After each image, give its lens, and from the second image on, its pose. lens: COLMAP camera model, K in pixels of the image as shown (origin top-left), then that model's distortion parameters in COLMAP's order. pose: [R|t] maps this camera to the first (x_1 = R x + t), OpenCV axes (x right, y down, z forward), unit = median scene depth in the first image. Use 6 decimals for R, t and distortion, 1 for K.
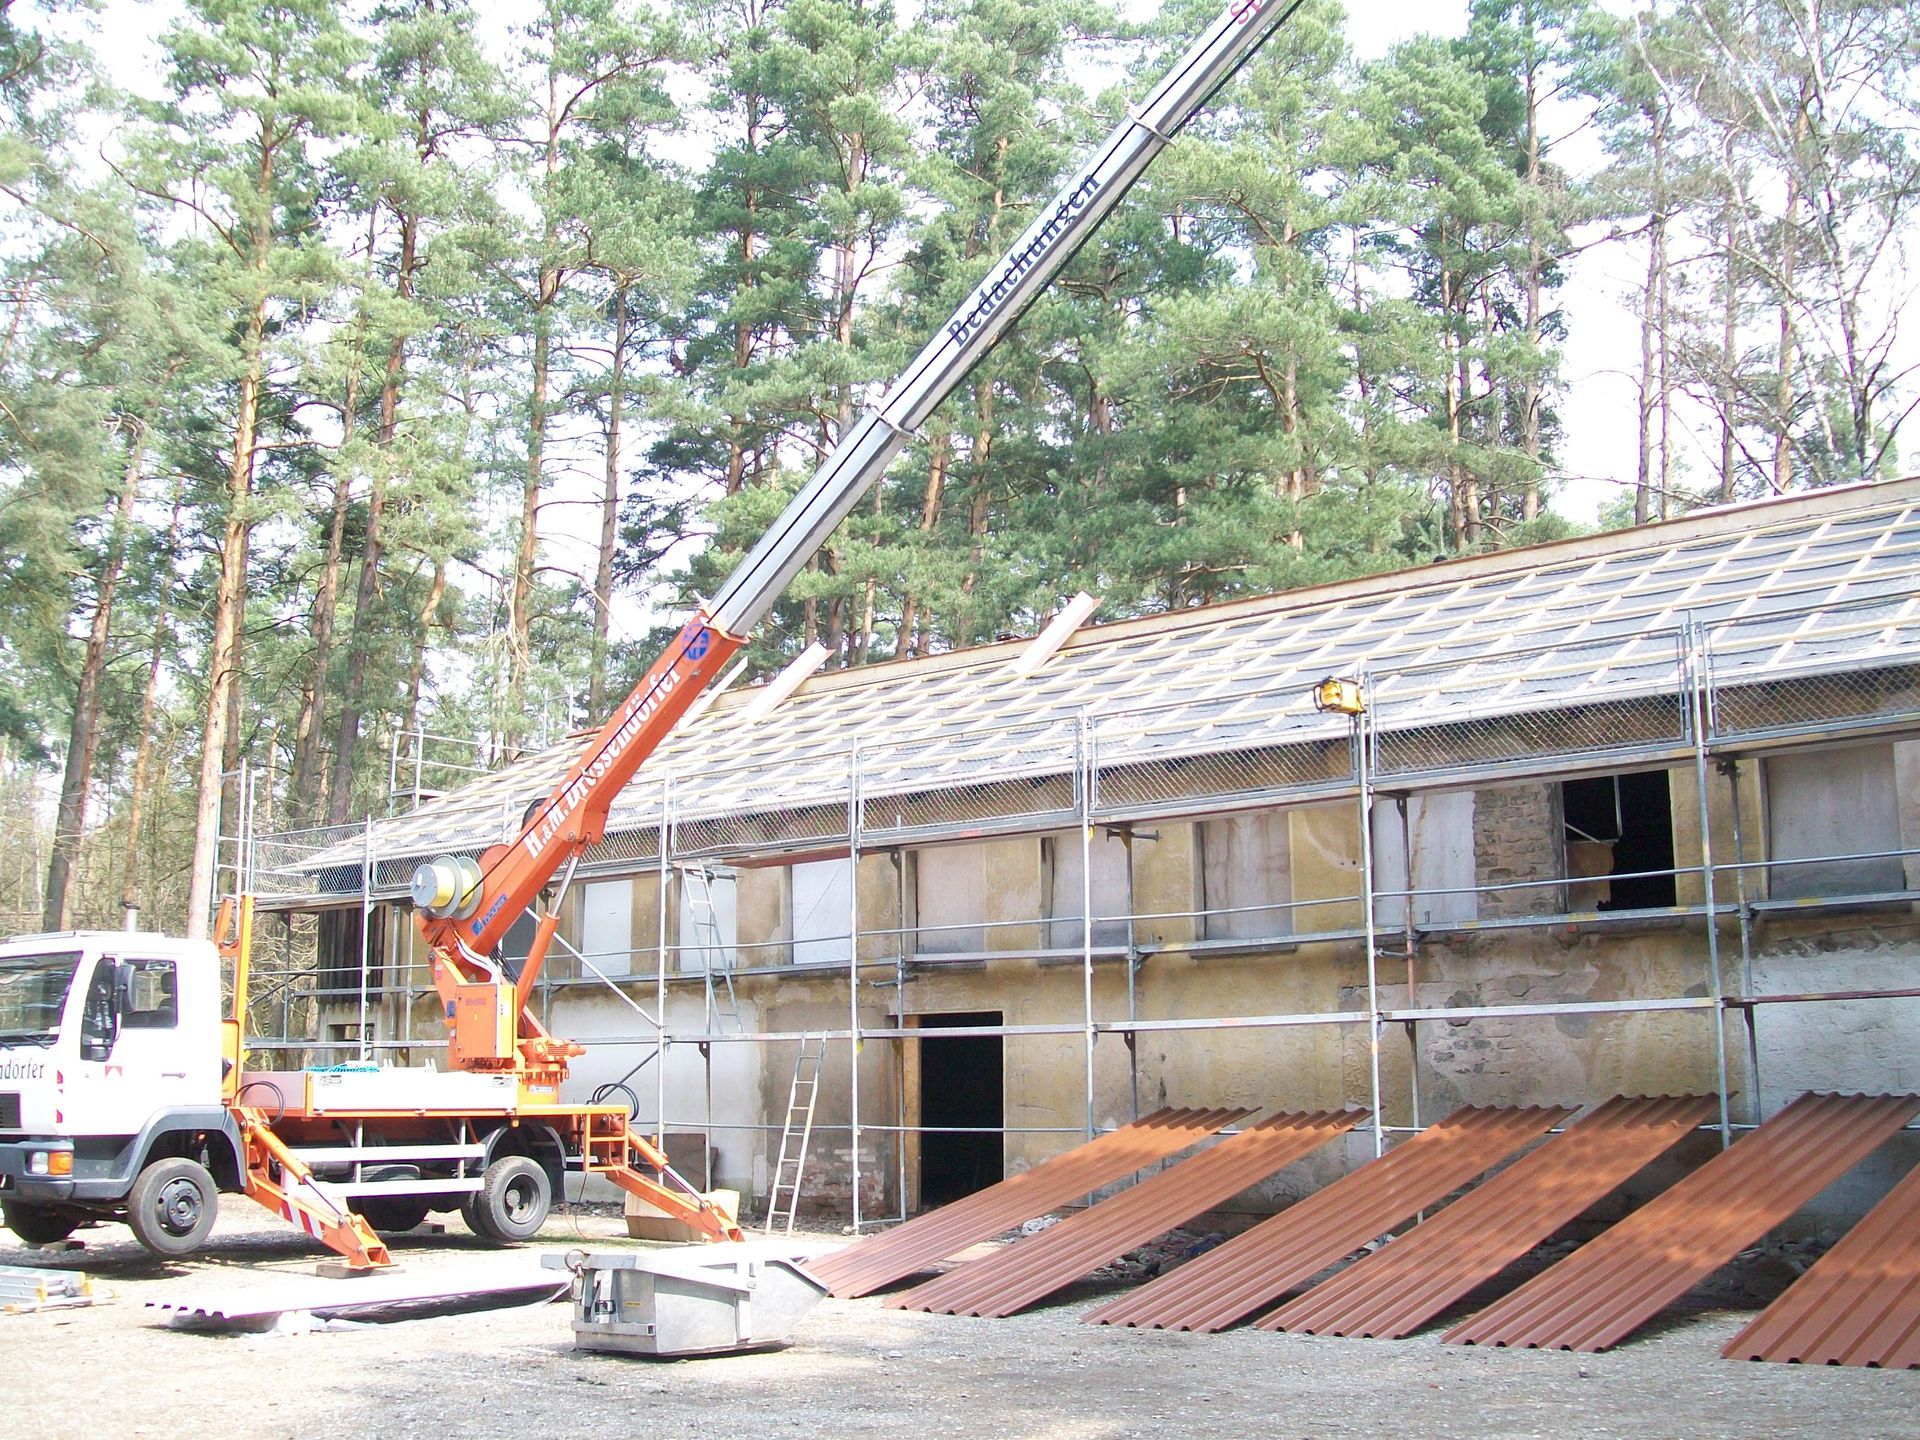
lens RADIAL K [[2046.1, 0, 963.2], [0, 2046.1, 747.6], [0, 0, 1]] dist [-0.185401, 0.158869]
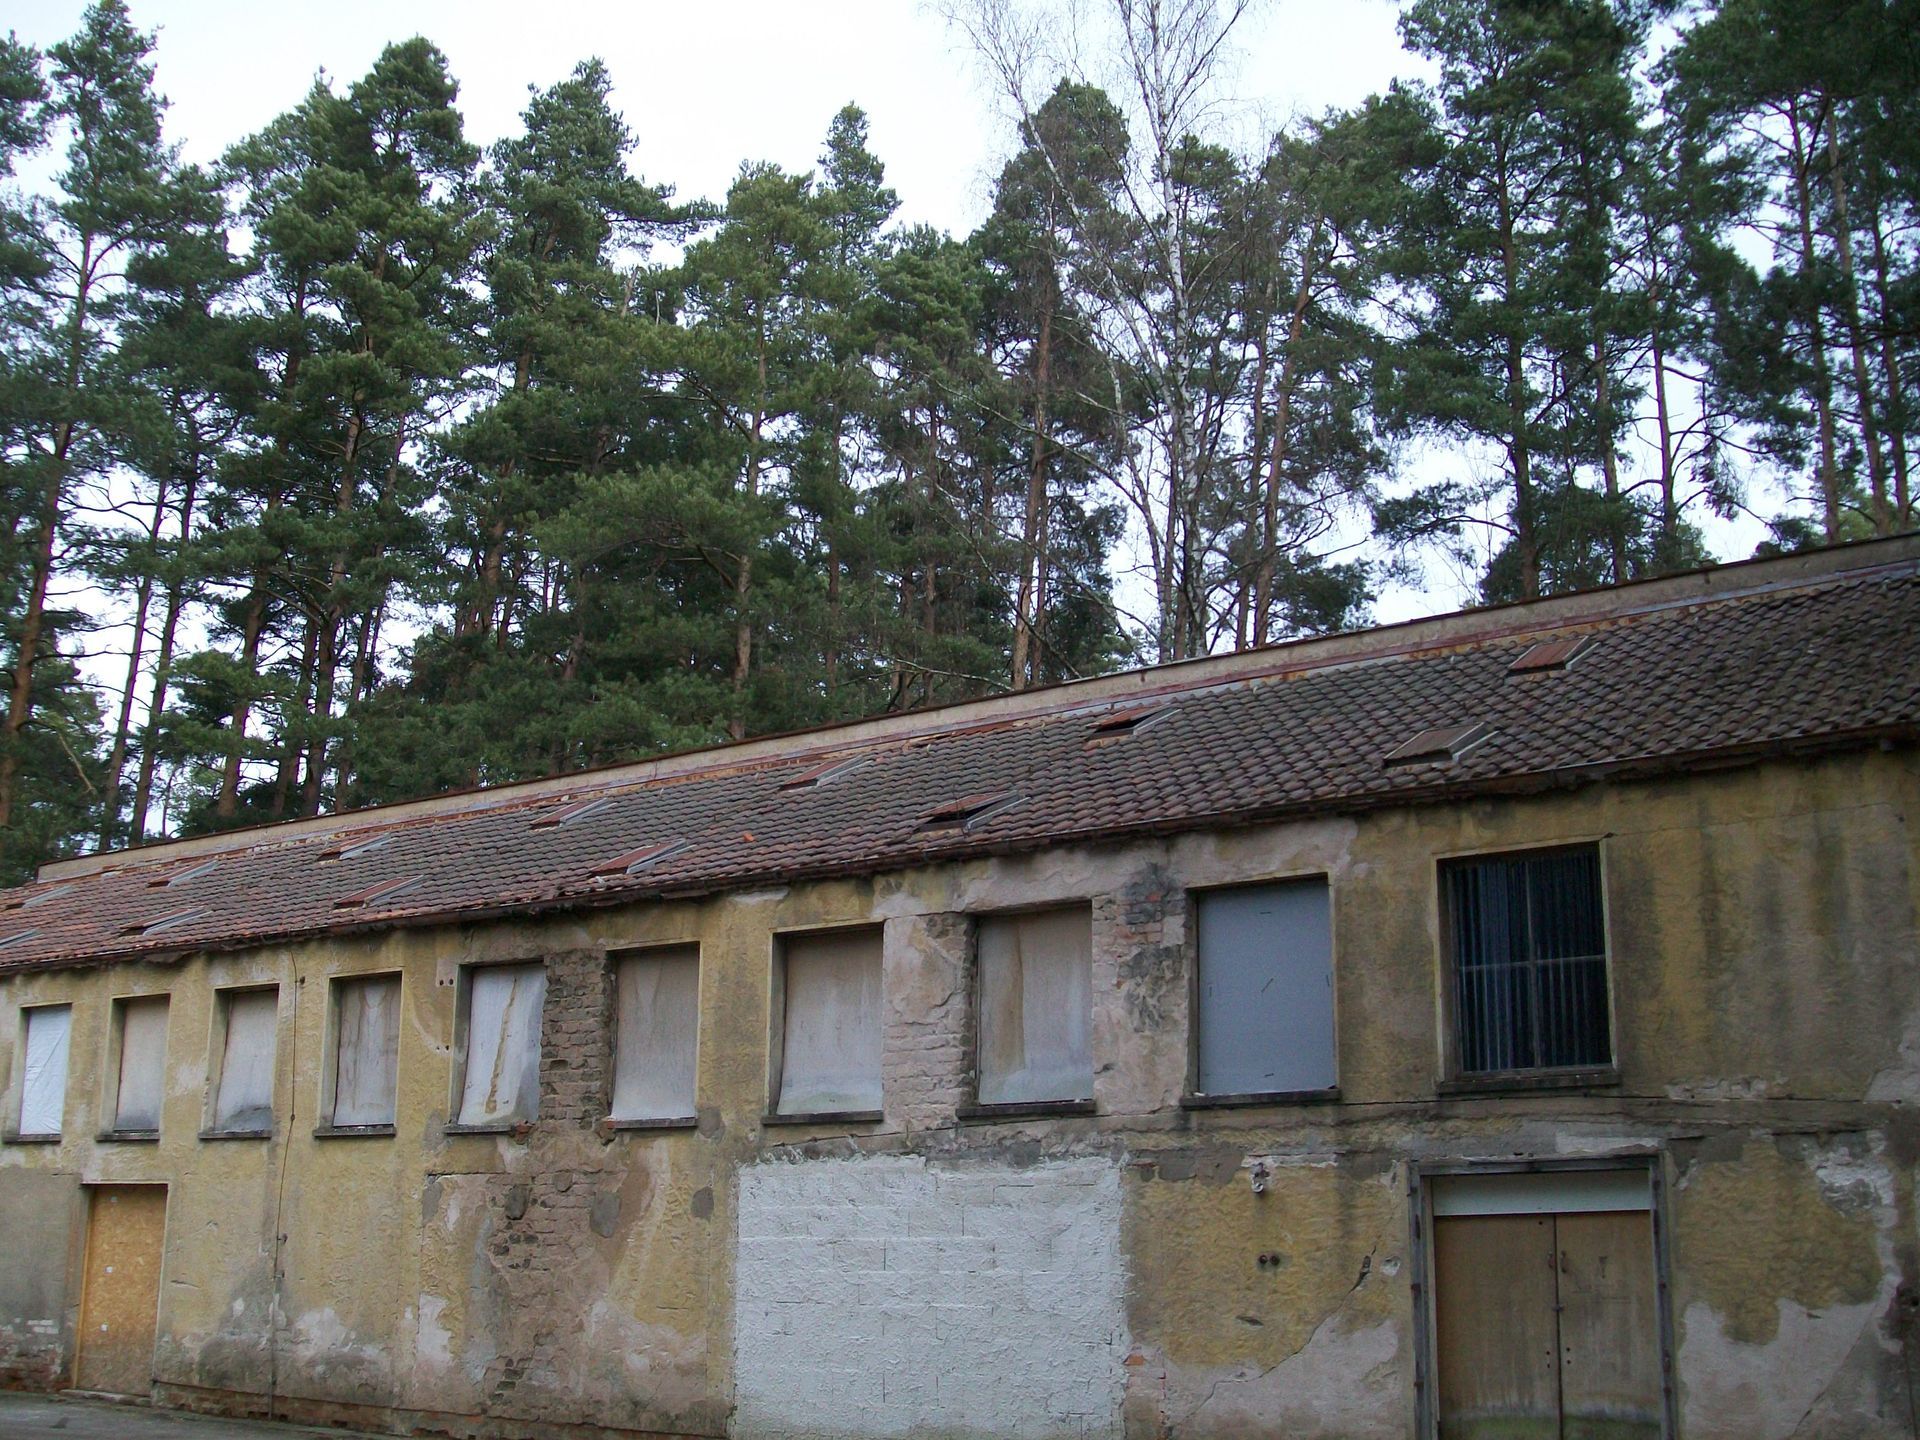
lens RADIAL K [[2046.1, 0, 963.2], [0, 2046.1, 747.6], [0, 0, 1]] dist [-0.185401, 0.158869]
pose [[0.995020, 0.040325, 0.091158, 0.330641], [-0.032324, 0.995632, -0.087595, -0.010565], [-0.094292, 0.084212, 0.991976, -0.005524]]
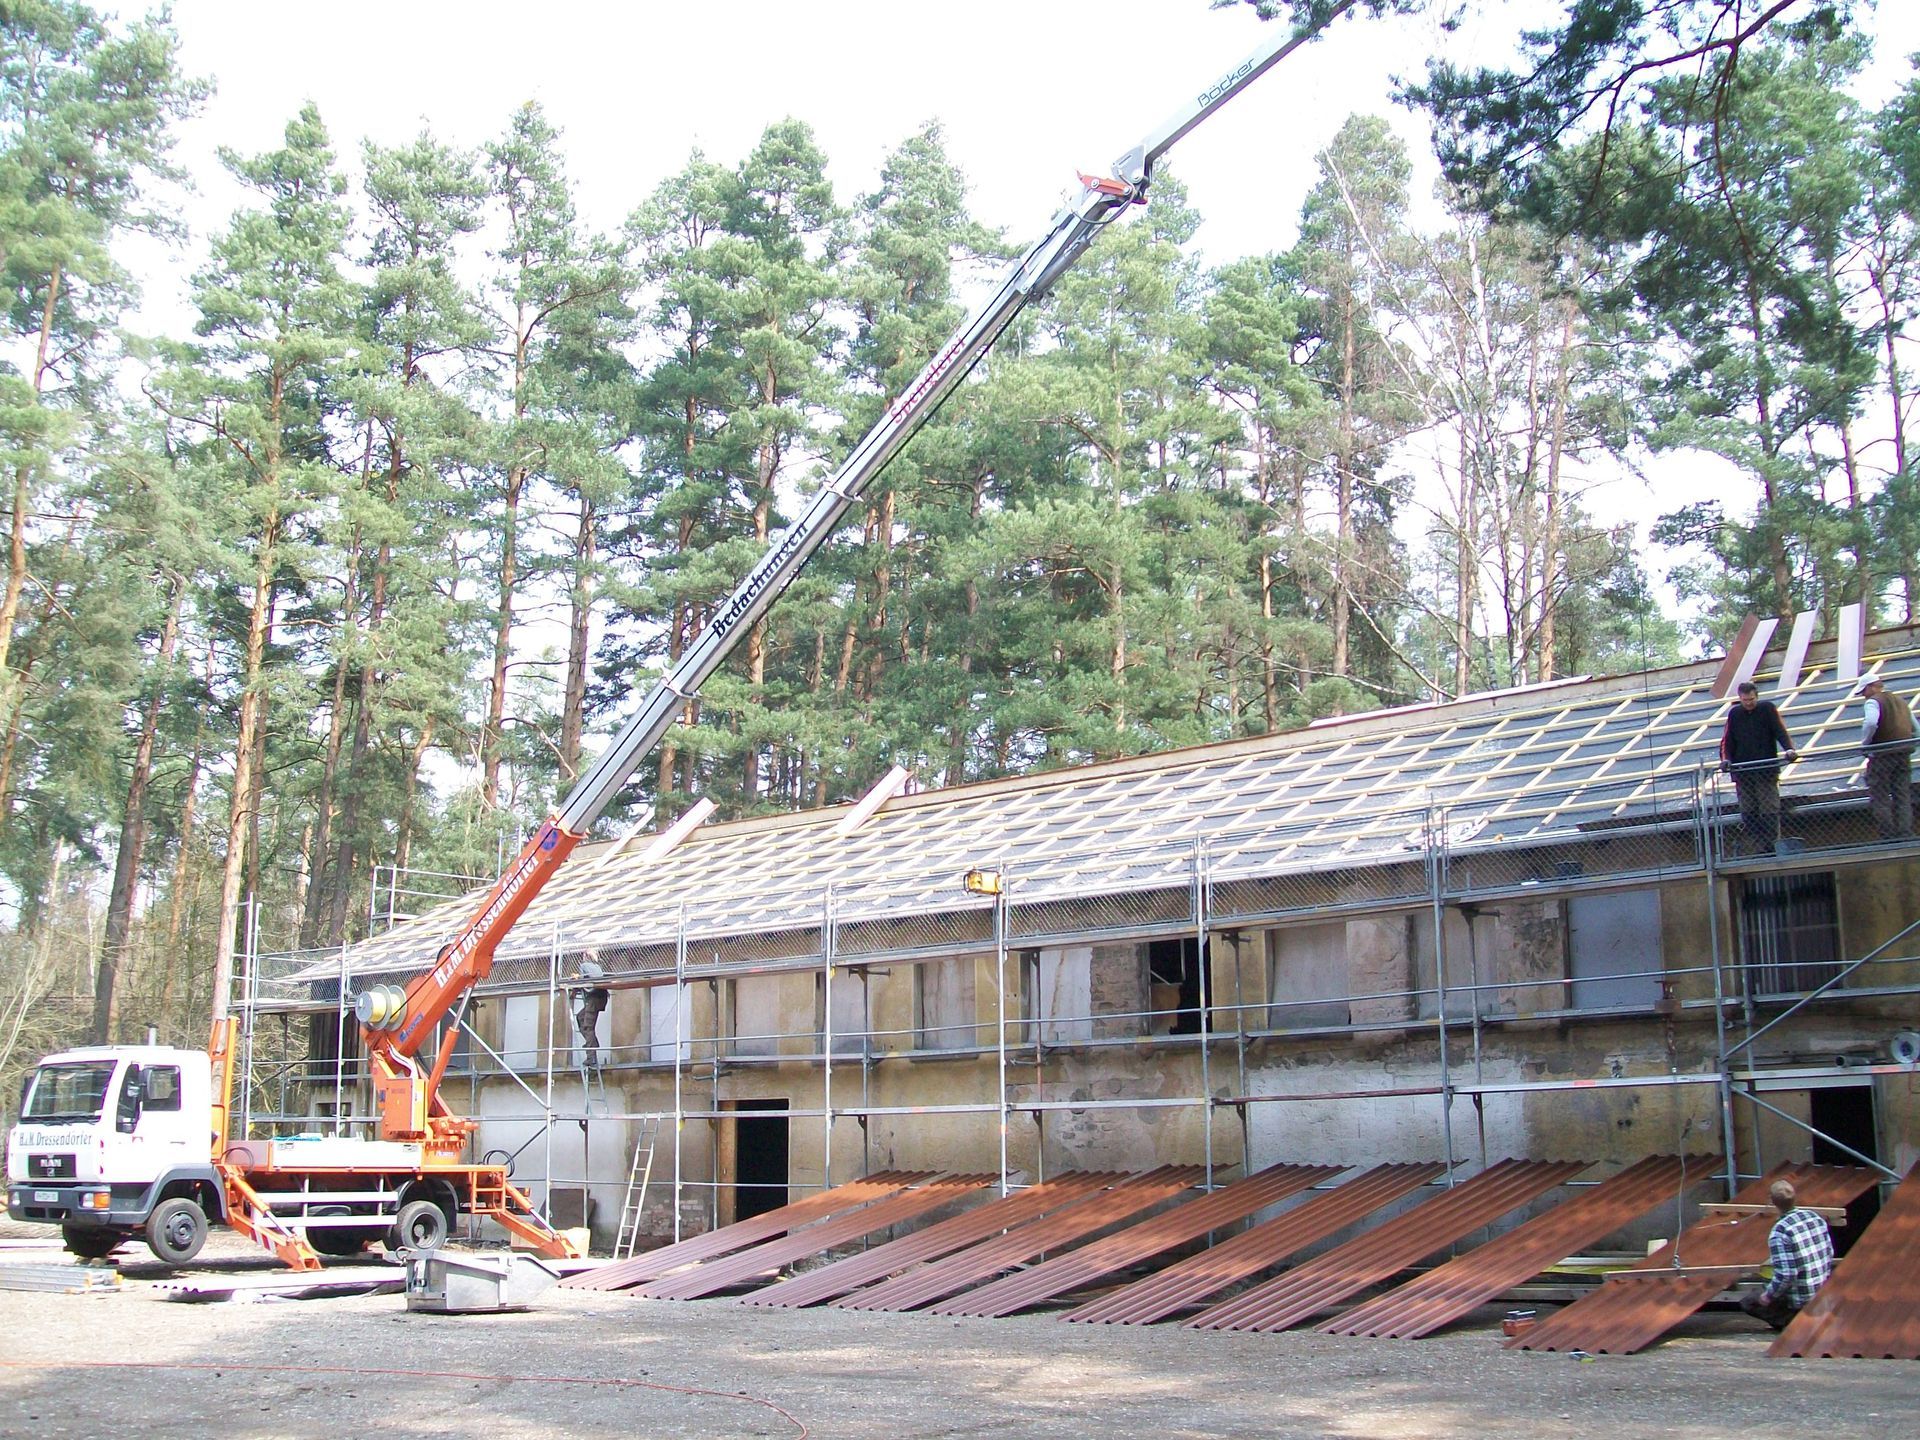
lens RADIAL K [[2046.1, 0, 963.2], [0, 2046.1, 747.6], [0, 0, 1]] dist [-0.185401, 0.158869]
pose [[0.999710, -0.003860, -0.023787, 0.181990], [0.003069, 0.999443, -0.033220, -0.063900], [0.023902, 0.033138, 0.999165, -0.385465]]
